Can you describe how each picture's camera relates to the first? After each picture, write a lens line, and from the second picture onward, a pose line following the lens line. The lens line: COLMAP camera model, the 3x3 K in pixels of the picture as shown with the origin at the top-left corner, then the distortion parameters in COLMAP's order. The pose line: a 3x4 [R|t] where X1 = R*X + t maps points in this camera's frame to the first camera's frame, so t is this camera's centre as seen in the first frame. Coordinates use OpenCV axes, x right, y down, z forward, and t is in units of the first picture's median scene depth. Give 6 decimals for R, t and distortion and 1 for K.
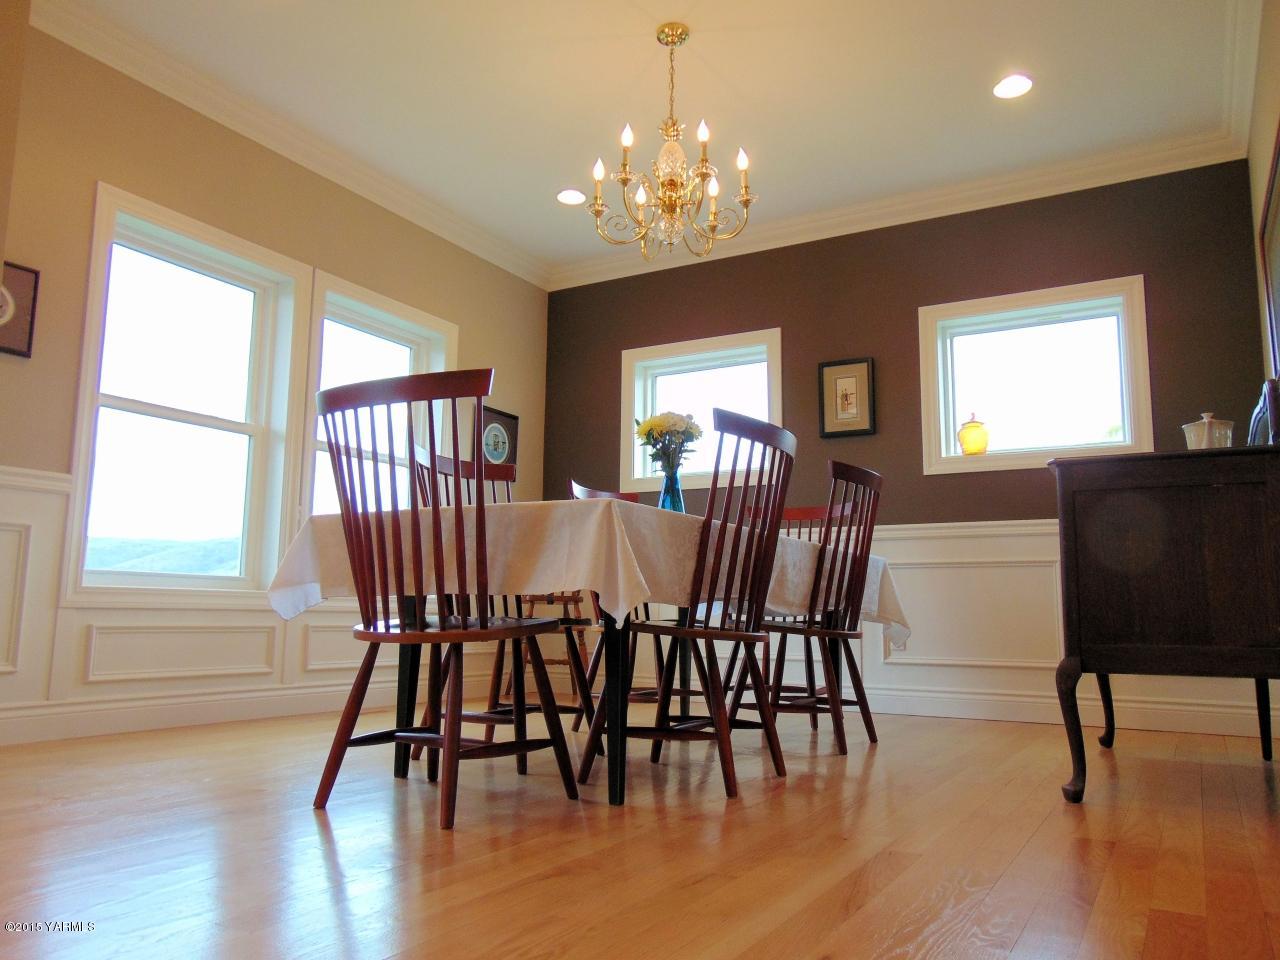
lens RADIAL K [[964.4, 0, 640.0], [0, 964.4, 480.0], [0, 0, 1]] dist [-0.002092, 0.032070]
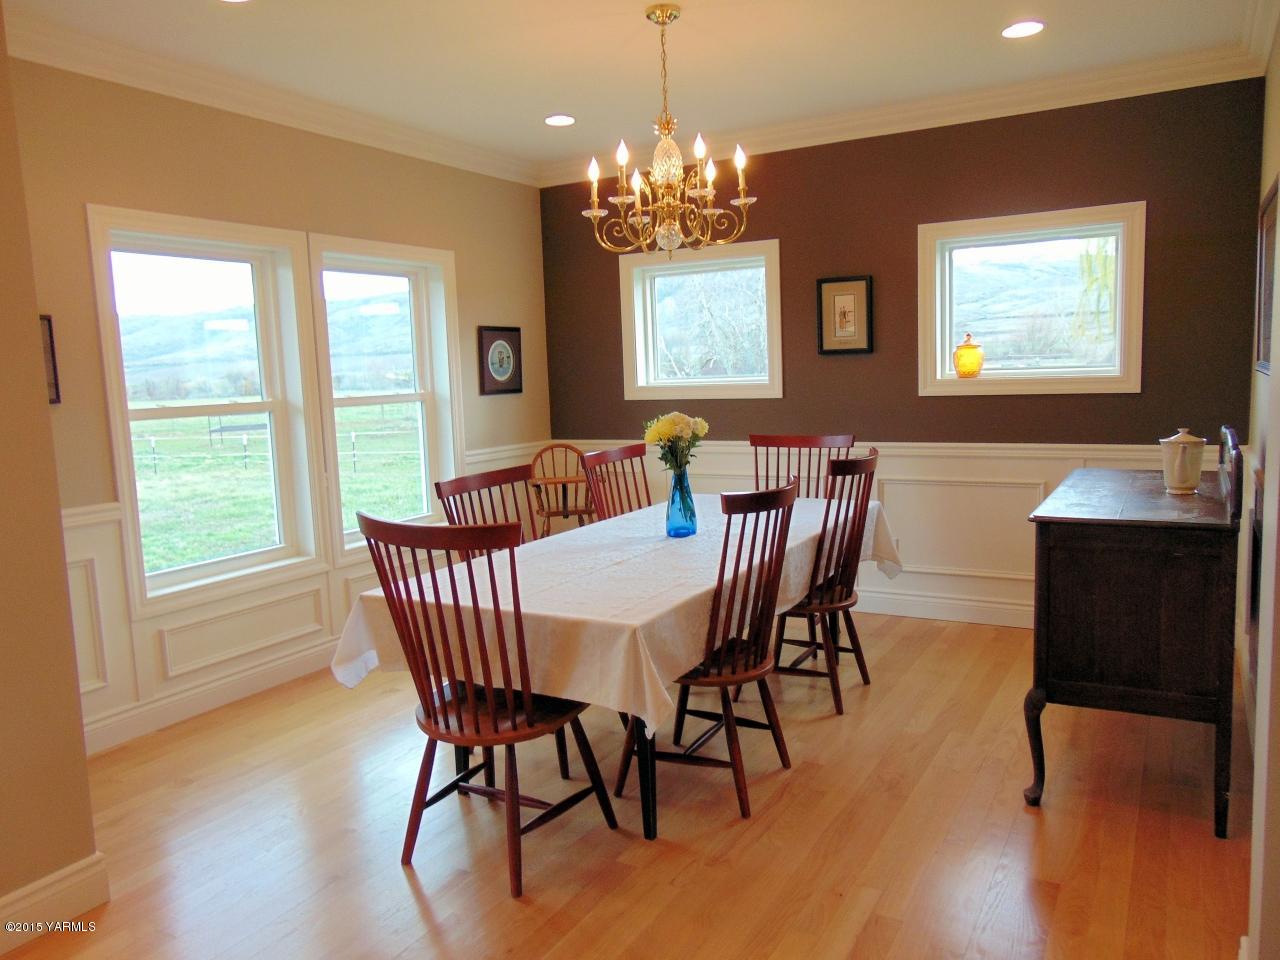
lens RADIAL K [[964.4, 0, 640.0], [0, 964.4, 480.0], [0, 0, 1]] dist [-0.002092, 0.032070]
pose [[0.998792, -0.048971, -0.004068, -0.006394], [0.048367, 0.965112, 0.257333, -0.242640], [-0.008676, -0.257219, 0.966314, -0.026913]]
